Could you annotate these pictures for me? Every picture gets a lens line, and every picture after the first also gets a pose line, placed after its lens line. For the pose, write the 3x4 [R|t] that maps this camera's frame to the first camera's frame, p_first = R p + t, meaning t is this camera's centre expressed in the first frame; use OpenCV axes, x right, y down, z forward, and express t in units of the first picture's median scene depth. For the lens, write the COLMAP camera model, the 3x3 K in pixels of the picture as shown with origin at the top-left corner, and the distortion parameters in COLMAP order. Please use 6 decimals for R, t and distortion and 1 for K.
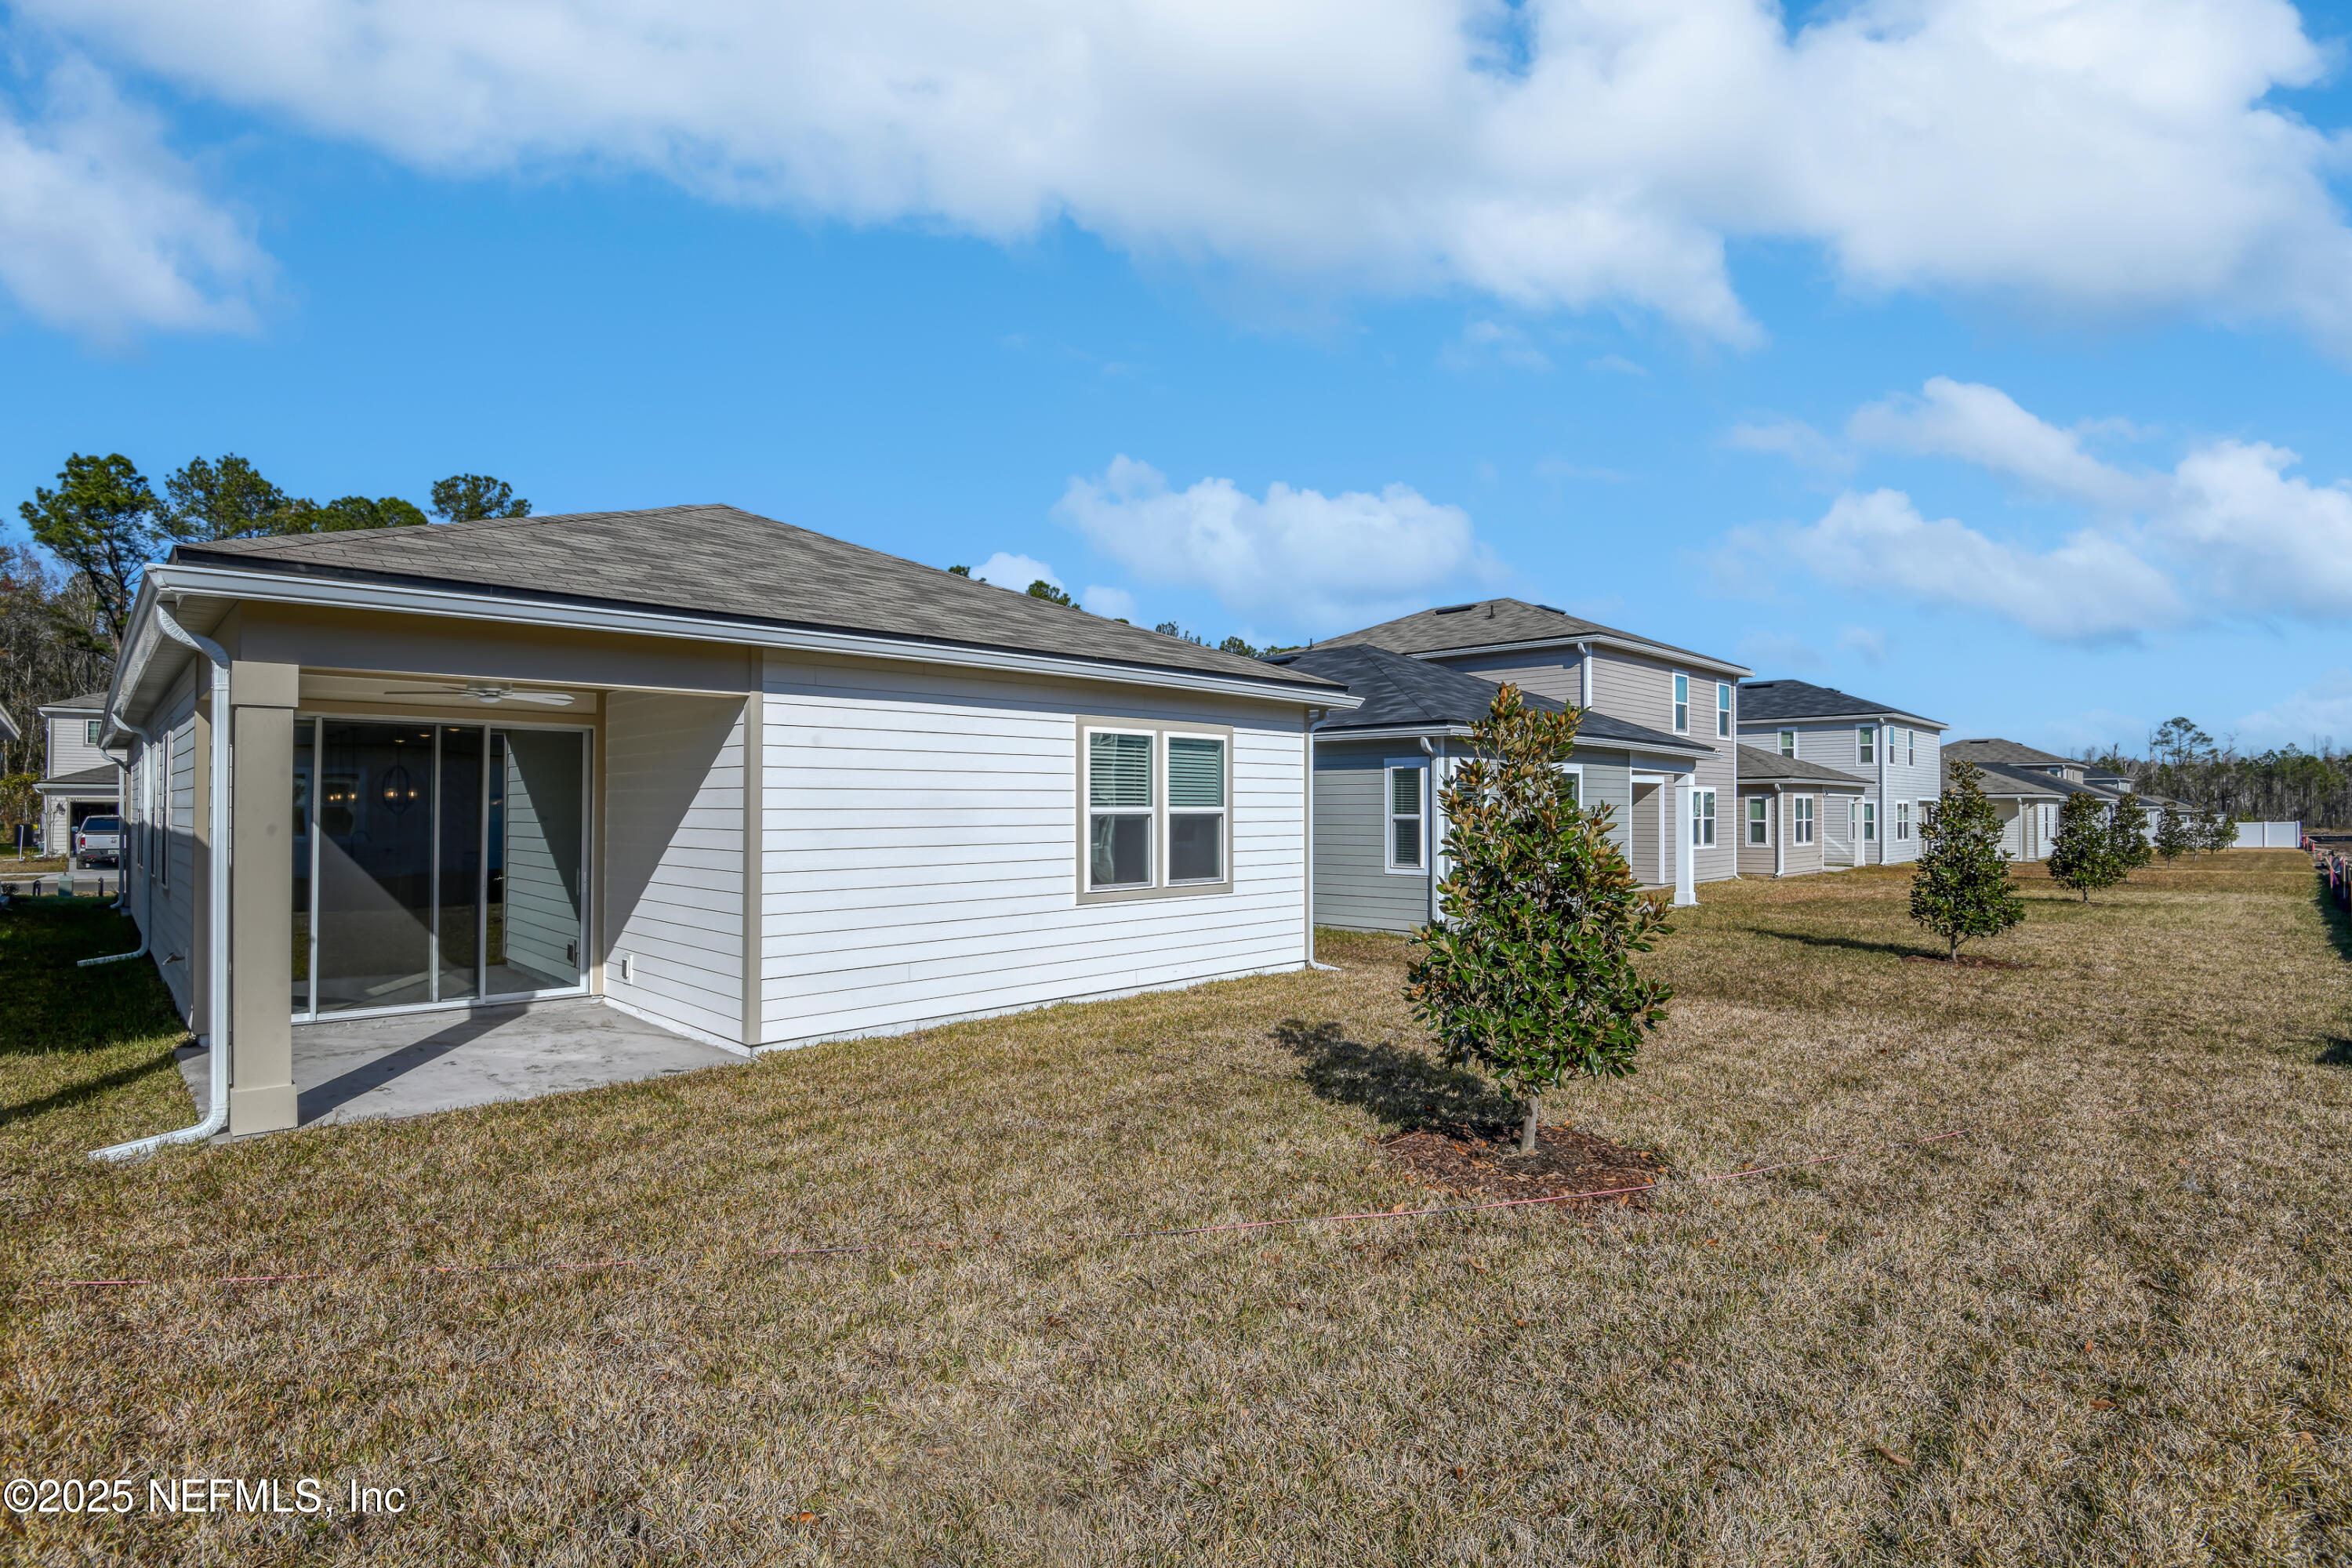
lens RADIAL K [[1123.9, 0, 1176.0], [0, 1123.9, 784.0], [0, 0, 1]] dist [-0.032294, -0.000493]
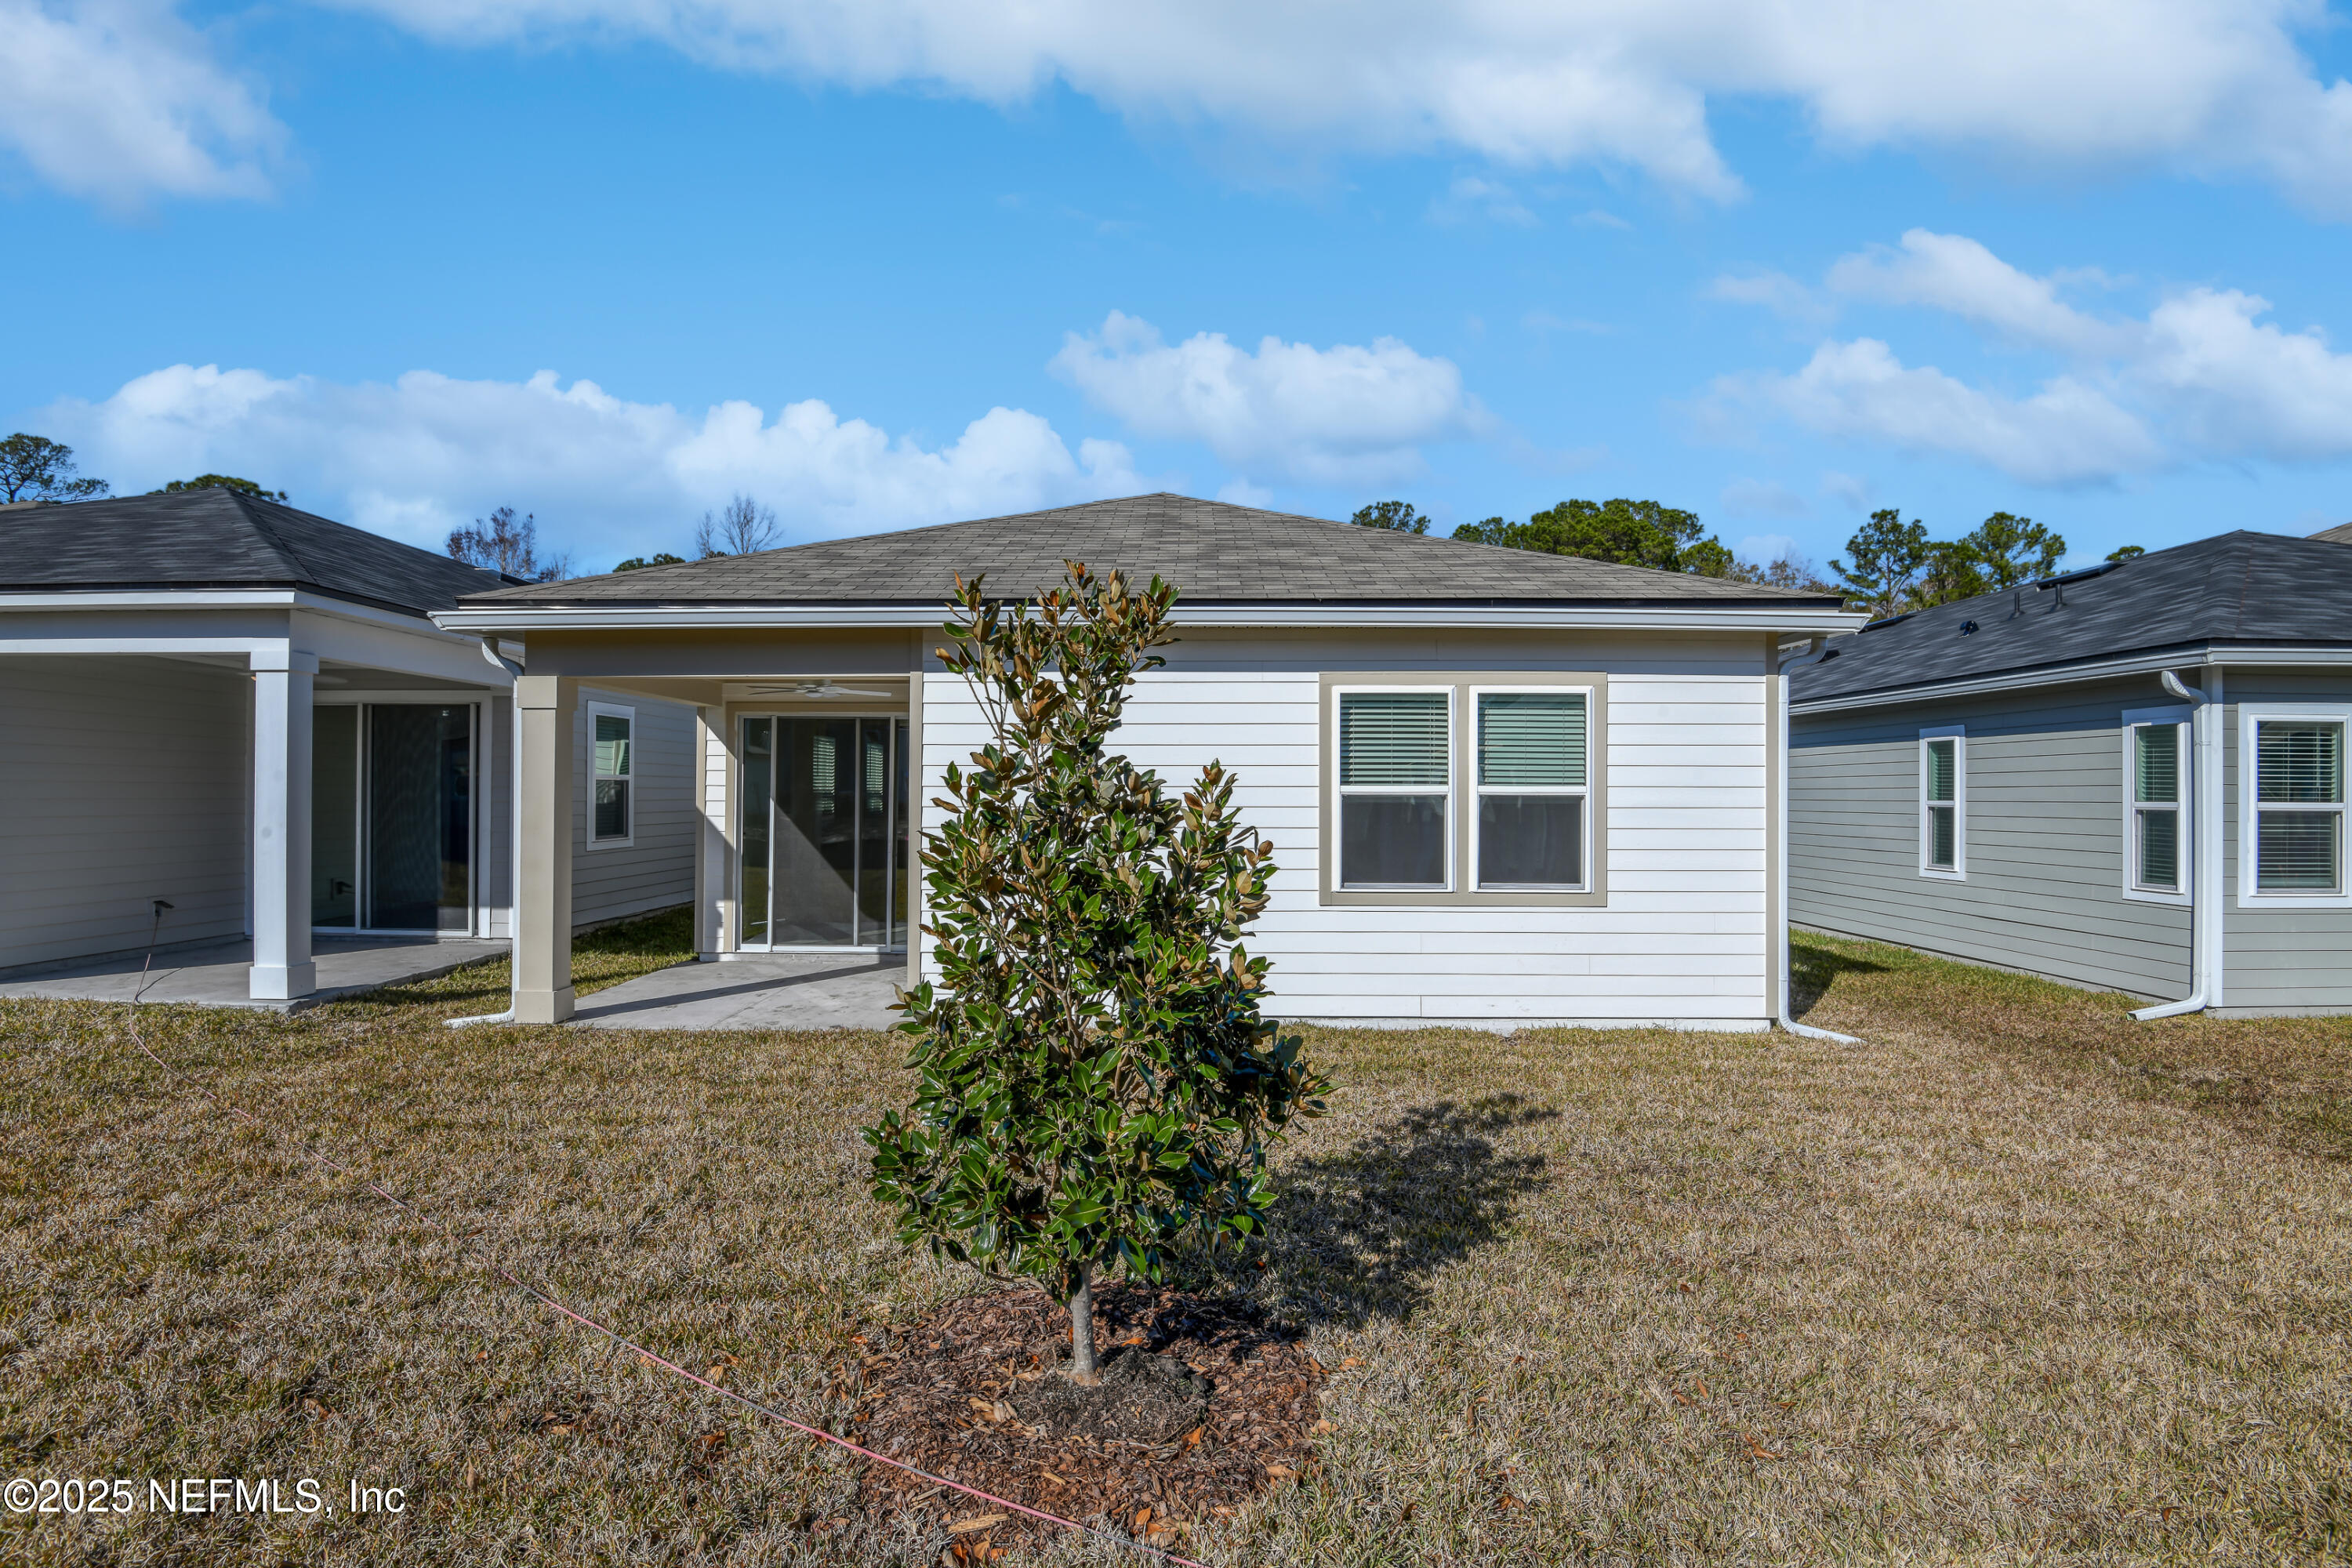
lens RADIAL K [[1123.9, 0, 1176.0], [0, 1123.9, 784.0], [0, 0, 1]] dist [-0.032294, -0.000493]
pose [[0.699360, -0.002215, -0.714767, 0.389375], [0.010757, 0.999915, 0.007426, 0.011280], [0.714689, -0.012882, 0.699324, 0.329486]]
